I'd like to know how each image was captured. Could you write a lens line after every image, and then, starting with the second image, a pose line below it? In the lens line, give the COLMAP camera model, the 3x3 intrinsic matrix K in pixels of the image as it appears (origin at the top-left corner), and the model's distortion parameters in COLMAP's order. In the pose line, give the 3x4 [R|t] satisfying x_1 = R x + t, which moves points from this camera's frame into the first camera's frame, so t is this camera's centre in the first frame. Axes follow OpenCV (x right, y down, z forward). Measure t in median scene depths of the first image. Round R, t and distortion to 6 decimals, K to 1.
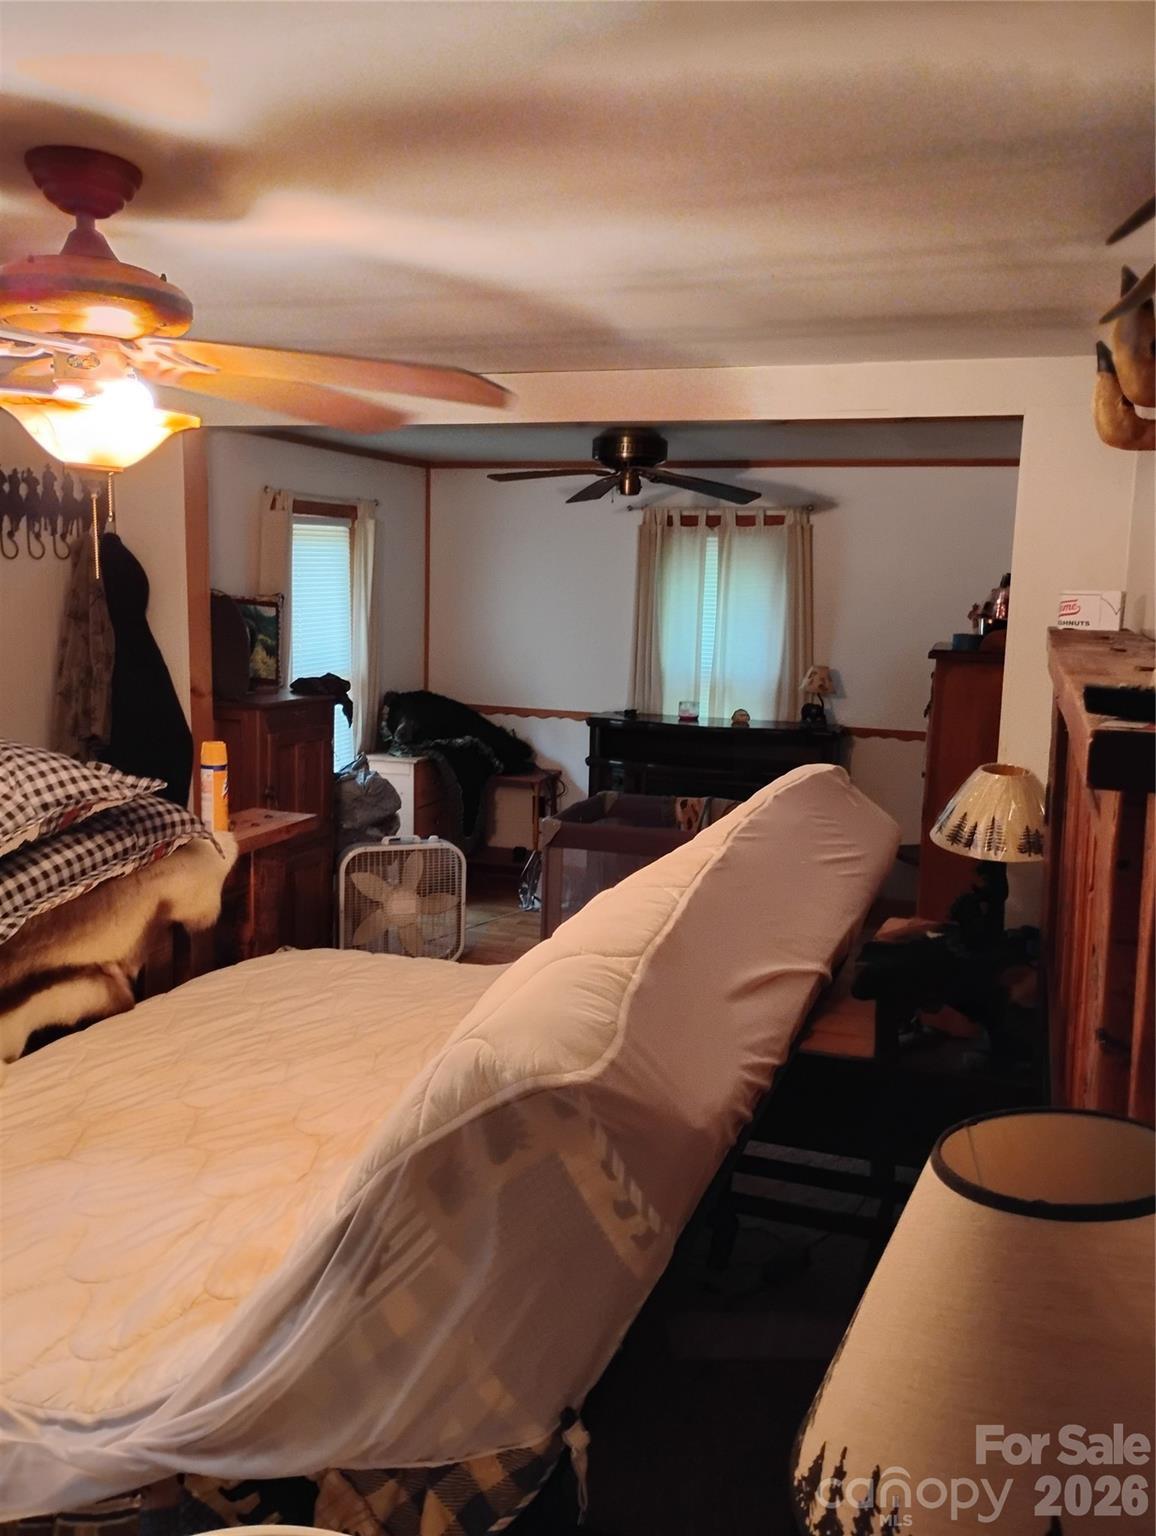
lens RADIAL K [[1259.7, 0, 575.0], [0, 1259.7, 761.5], [0, 0, 1]] dist [0.048185, -0.073010]
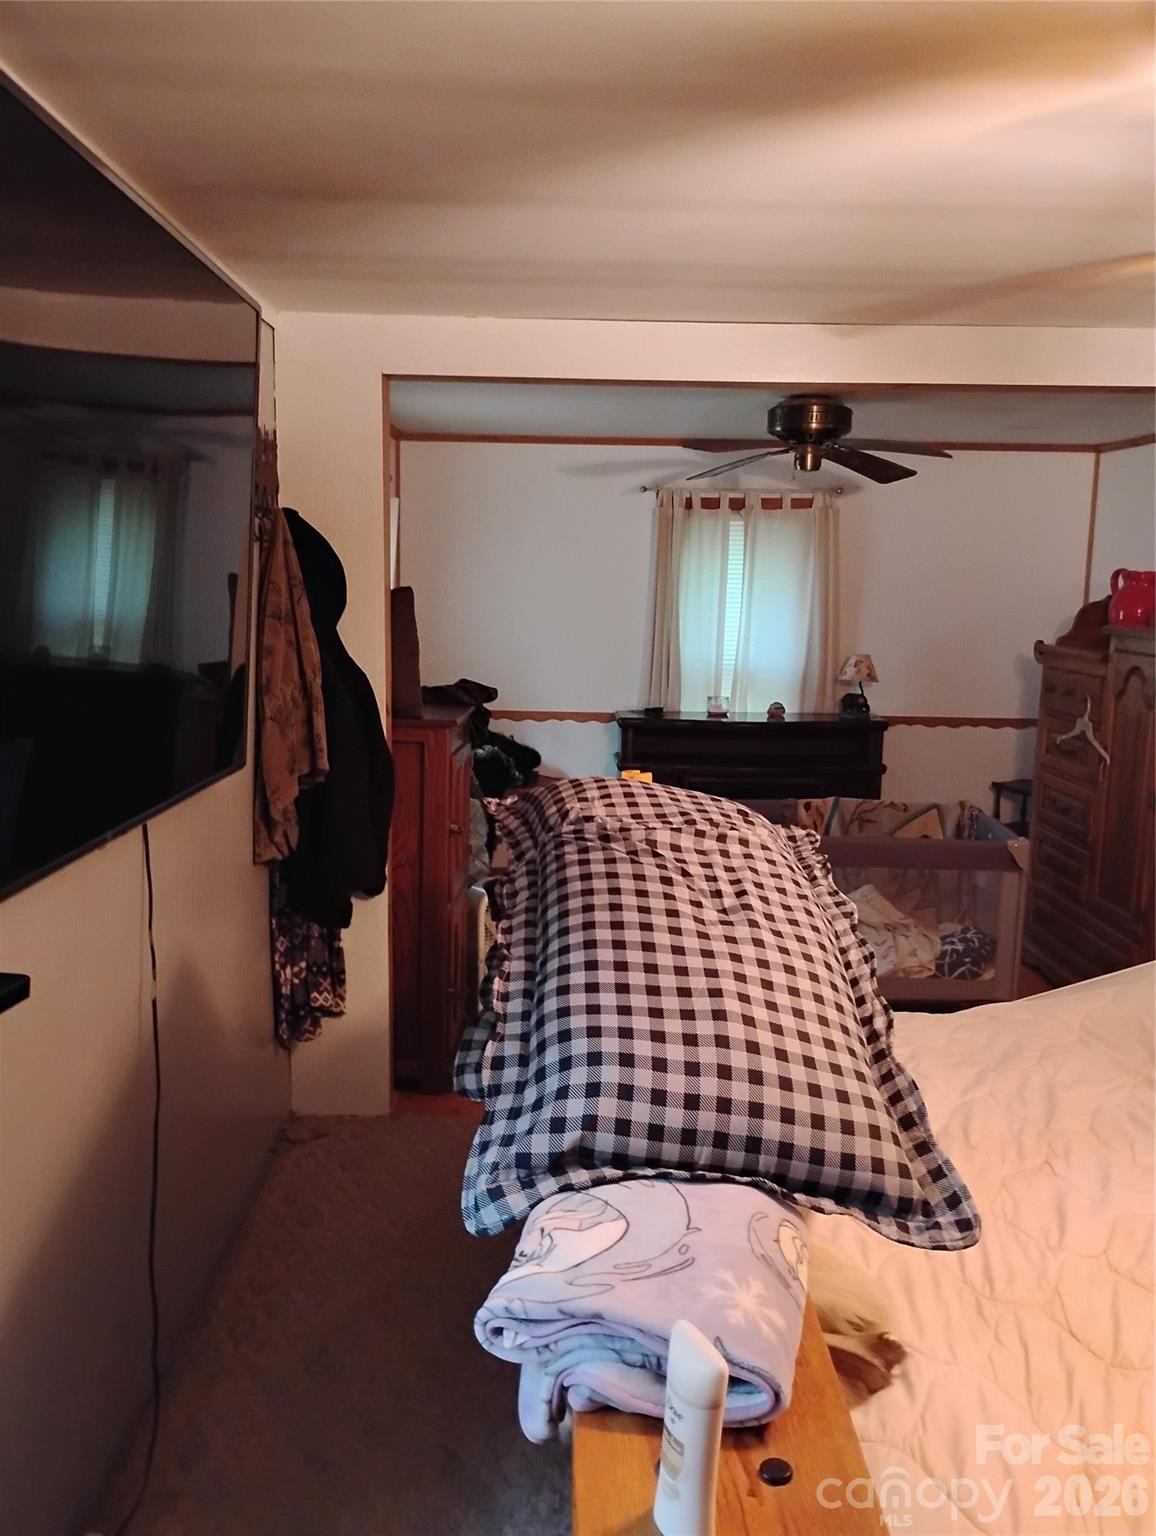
lens RADIAL K [[1259.7, 0, 578.5], [0, 1259.7, 772.3], [0, 0, 1]] dist [0.048185, -0.073010]
pose [[0.943539, -0.059230, 0.325923, -0.320904], [0.054544, 0.998235, 0.023506, -0.019234], [-0.326740, -0.004402, 0.945104, 0.148093]]
